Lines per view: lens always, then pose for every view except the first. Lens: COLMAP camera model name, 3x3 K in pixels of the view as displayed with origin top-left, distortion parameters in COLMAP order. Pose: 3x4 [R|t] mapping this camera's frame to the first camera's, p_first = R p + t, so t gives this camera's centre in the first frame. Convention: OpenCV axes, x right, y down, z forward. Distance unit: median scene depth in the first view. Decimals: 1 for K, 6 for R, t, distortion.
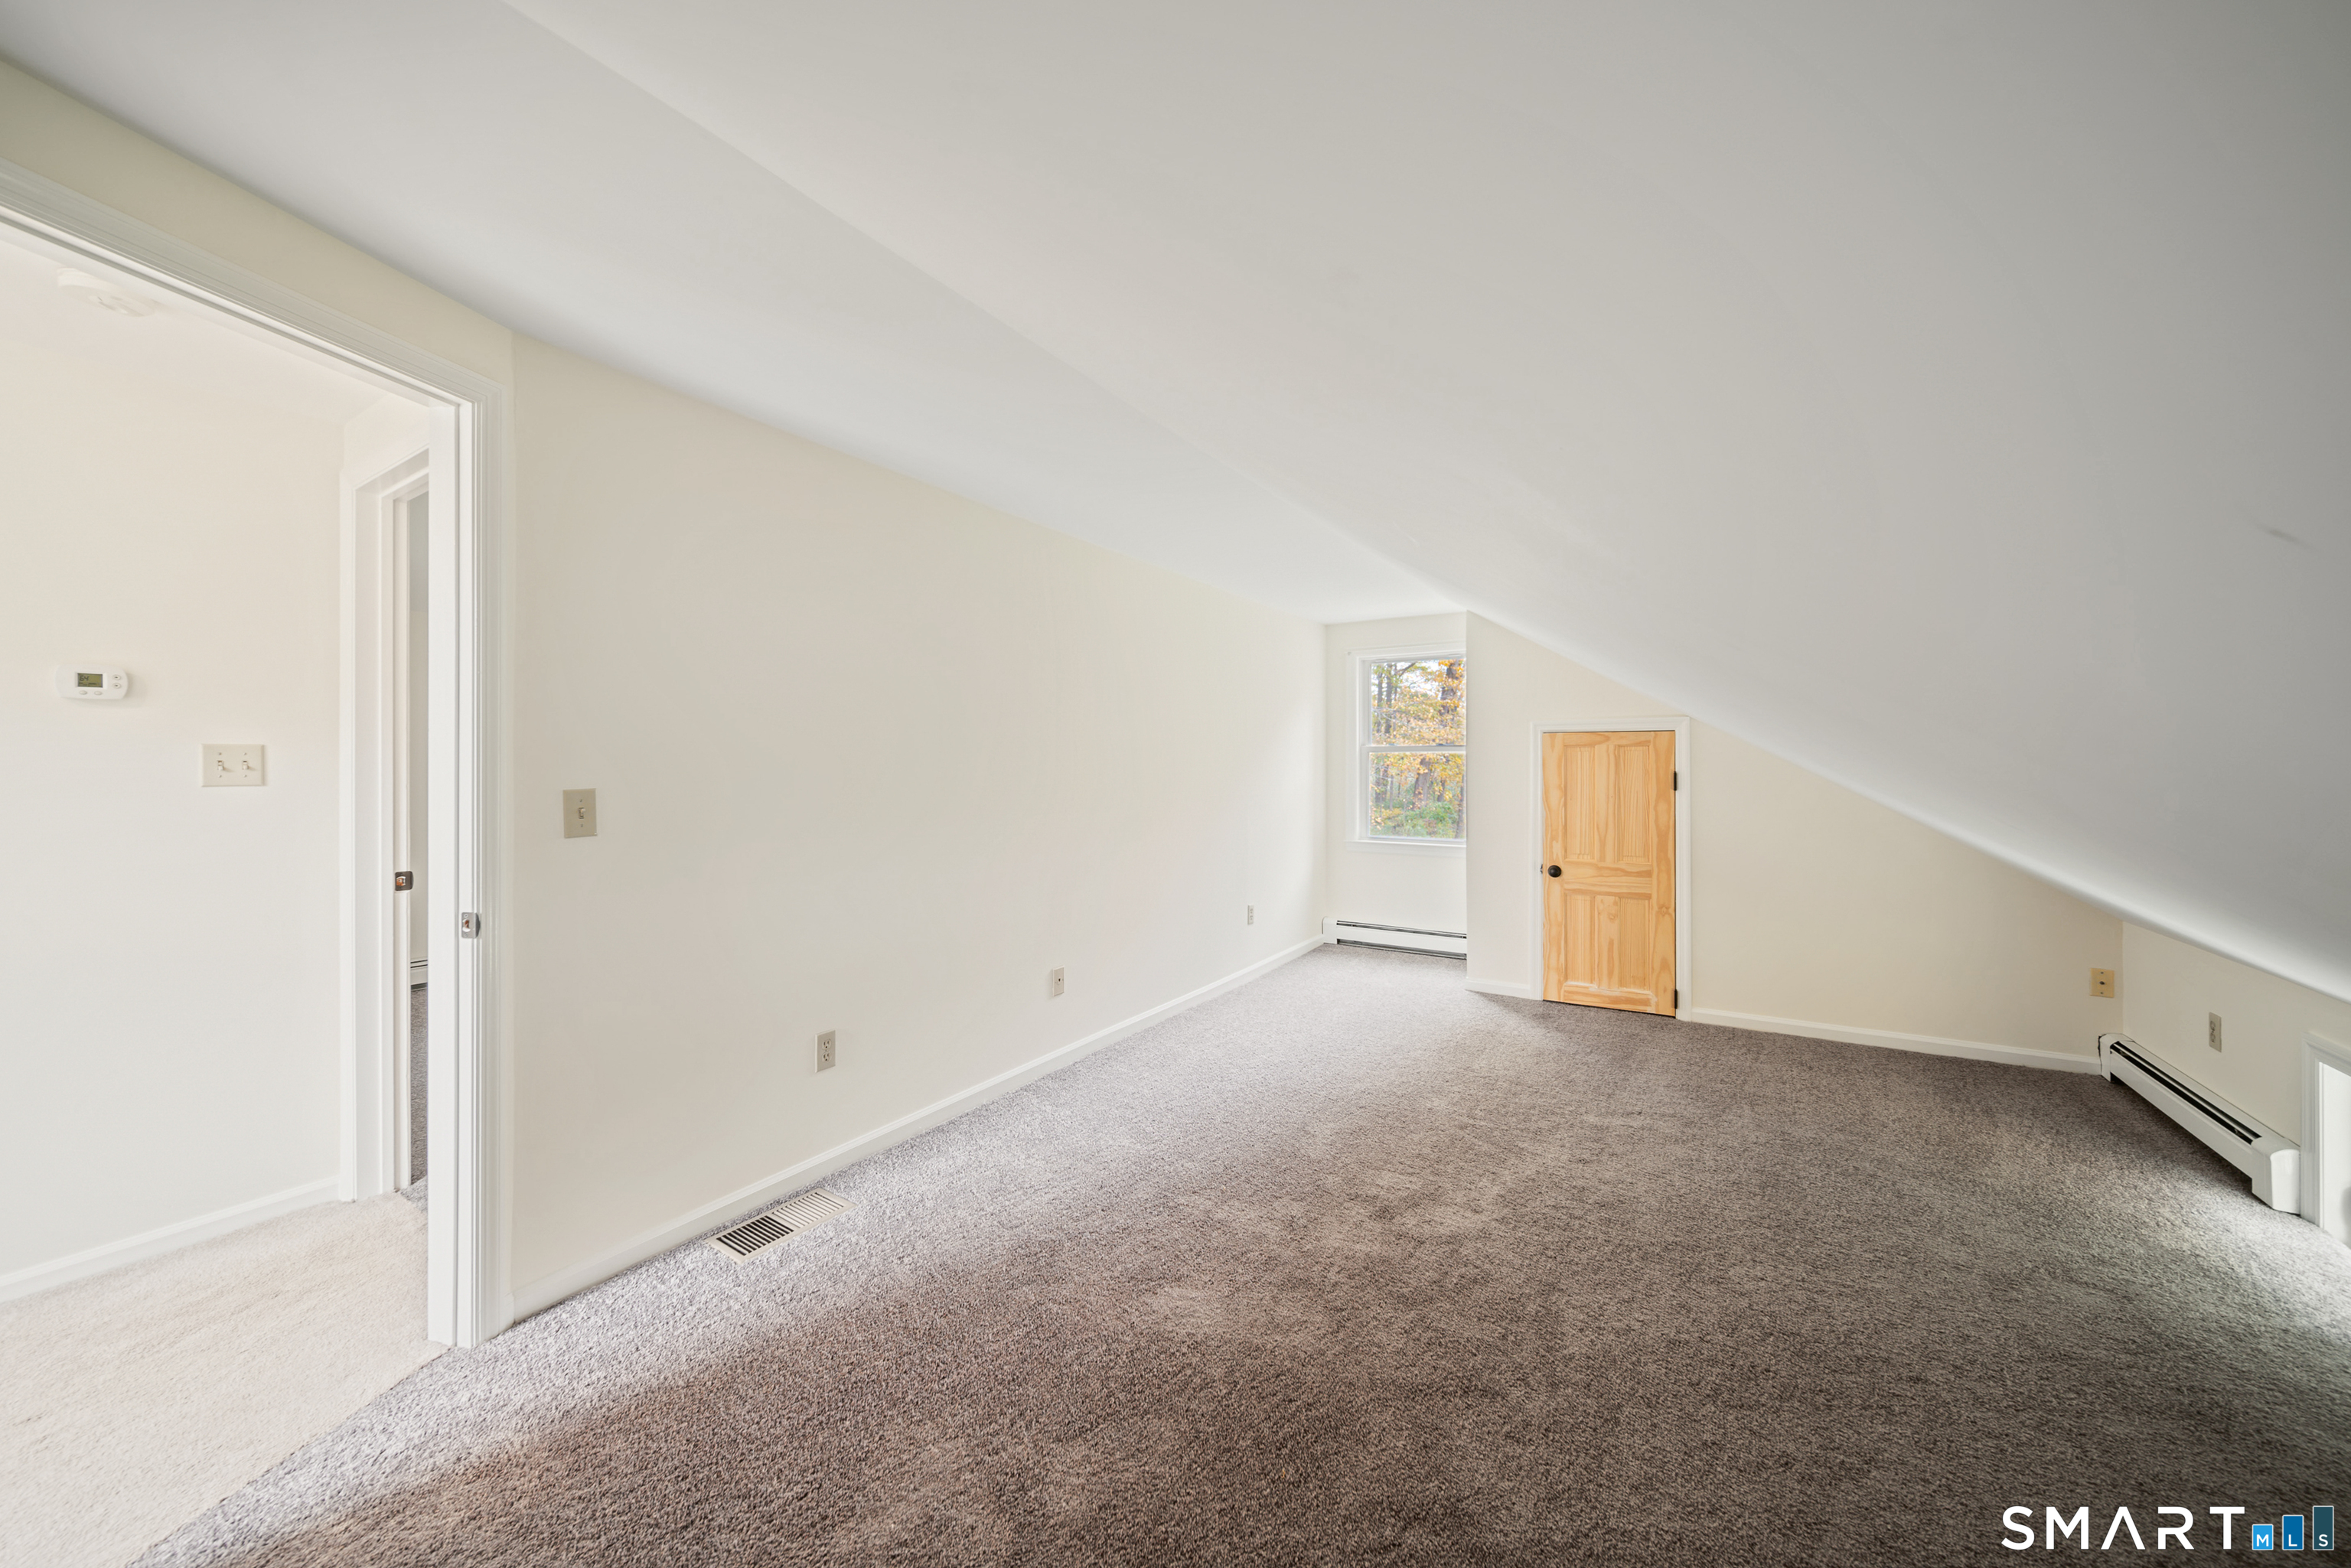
lens RADIAL K [[850.5, 0, 1169.7], [0, 850.5, 771.6], [0, 0, 1]] dist [0.000049, -0.000121]
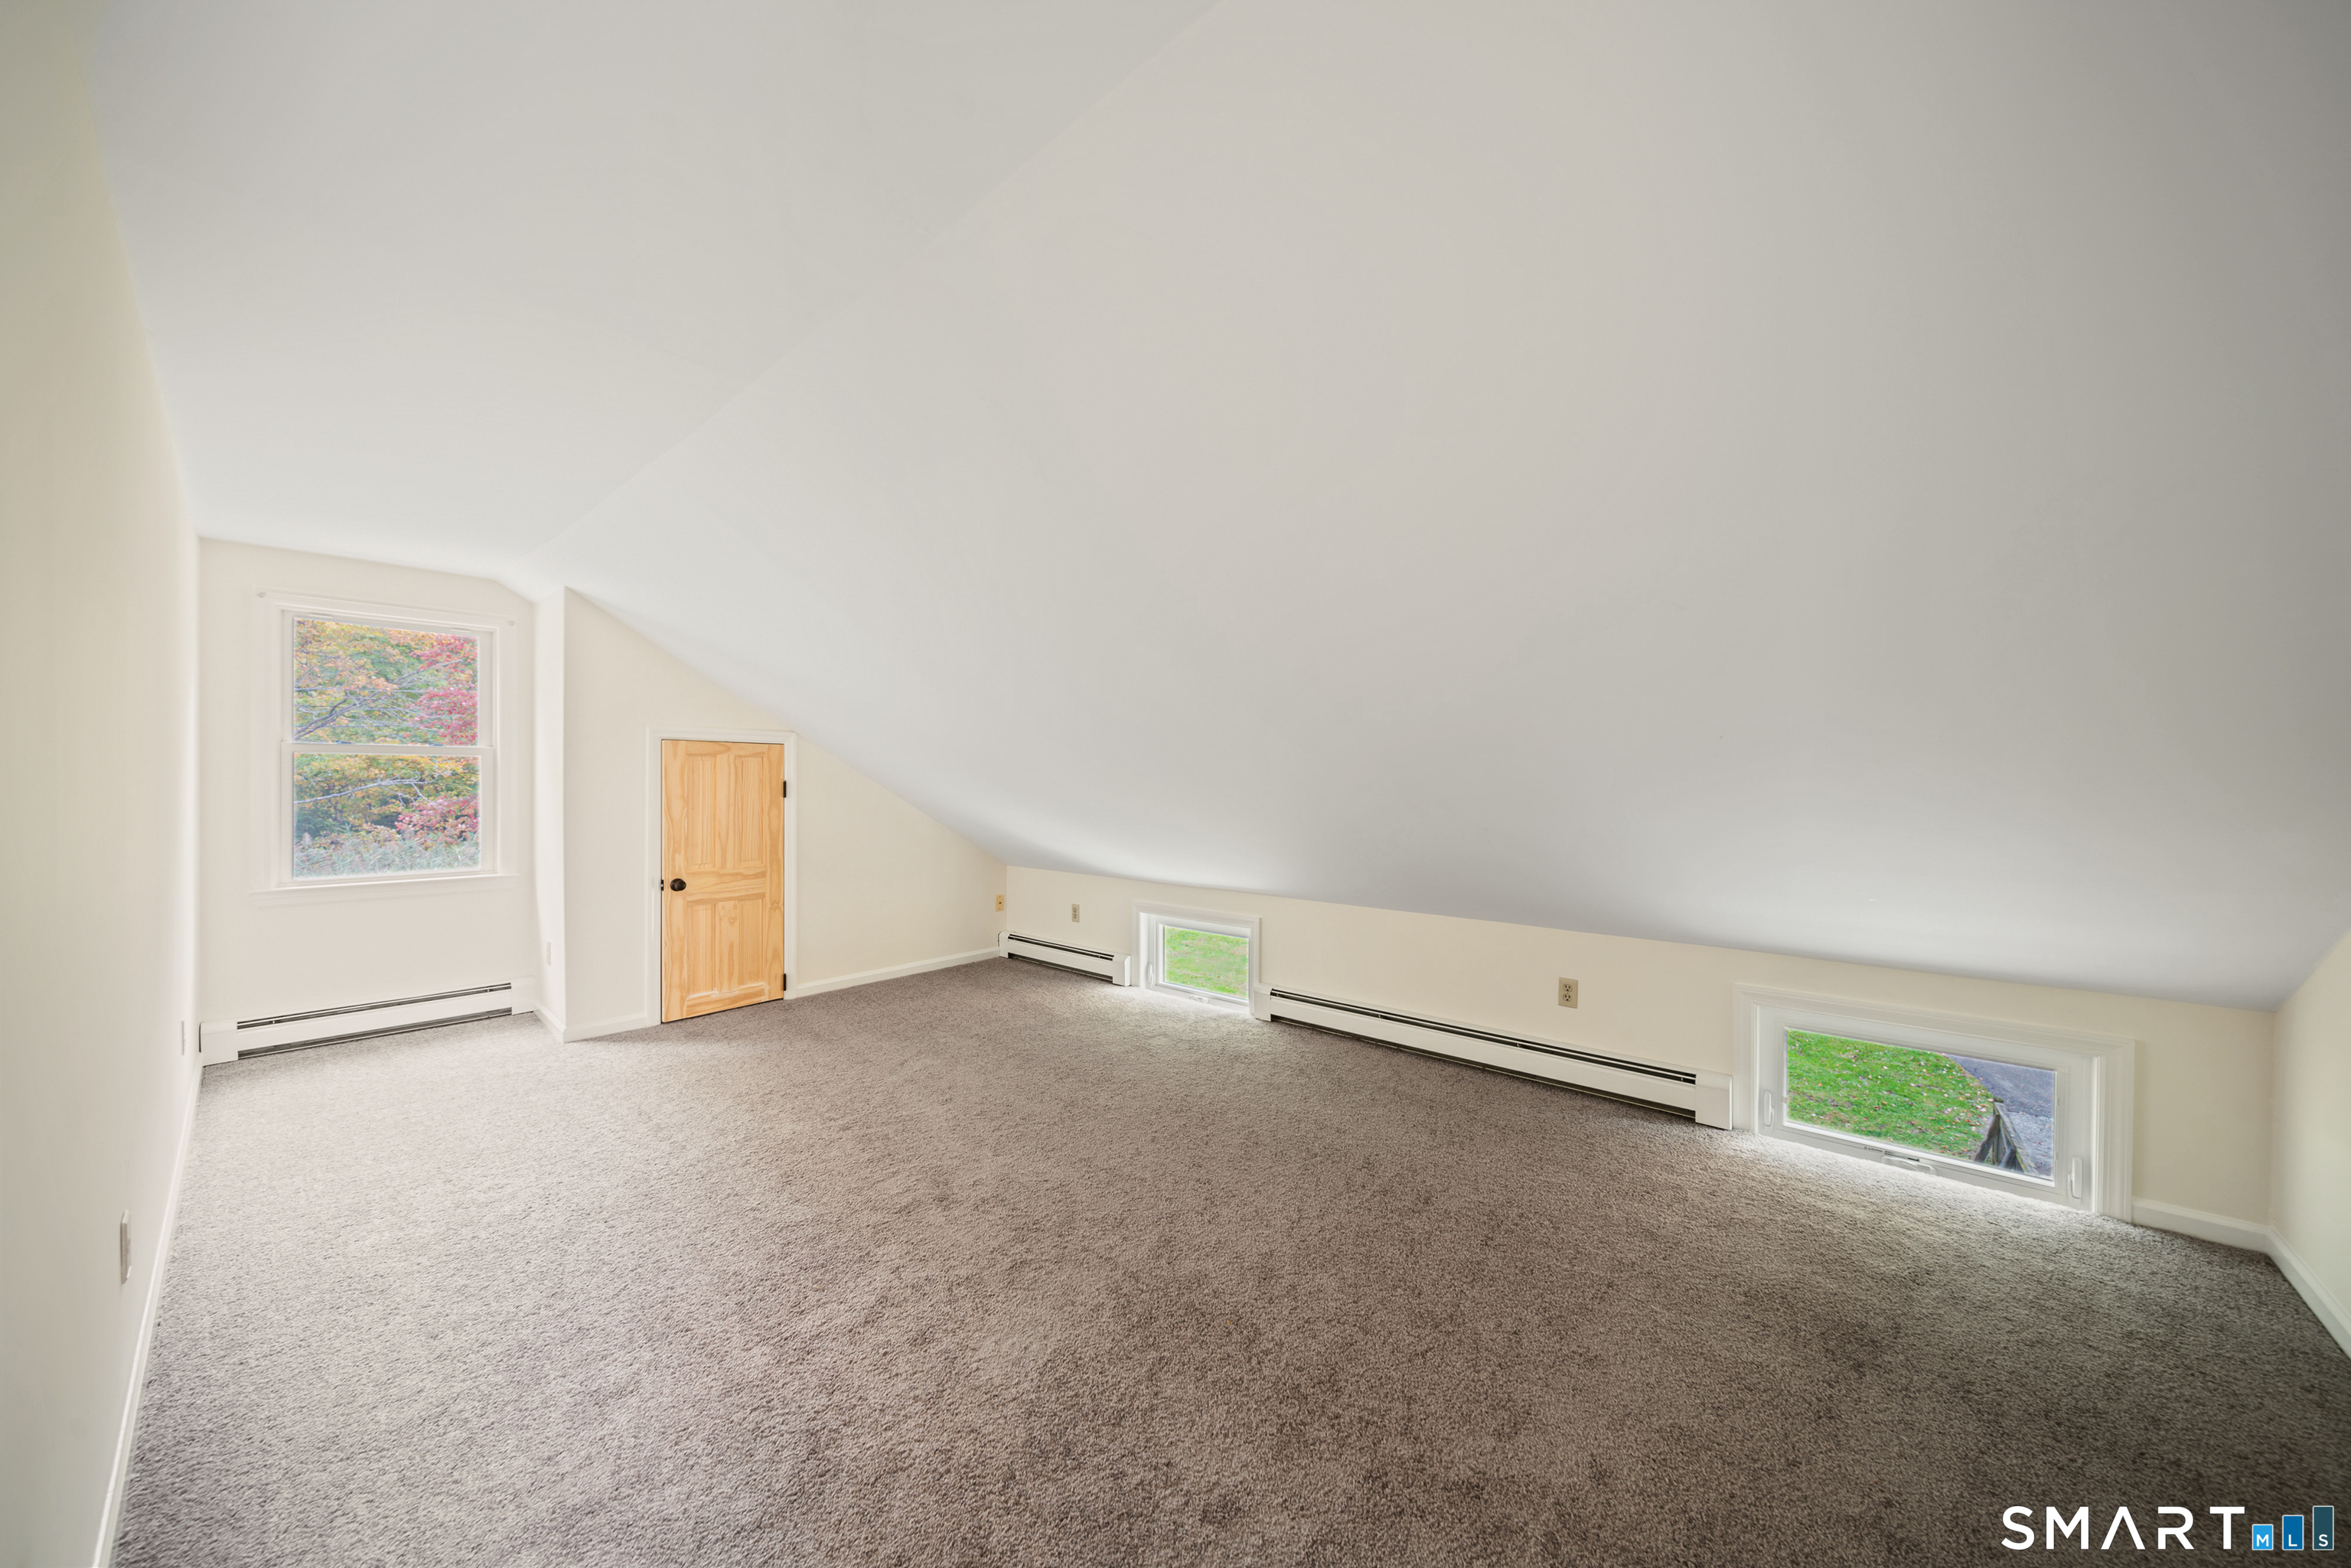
lens RADIAL K [[822.4, 0, 1175.5], [0, 822.4, 784.0], [0, 0, 1]] dist [0.000318, 0.000008]
pose [[0.141520, -0.005225, 0.989922, -0.405971], [-0.000439, 0.999986, 0.005341, -0.001779], [-0.989935, -0.001190, 0.141516, 0.327614]]
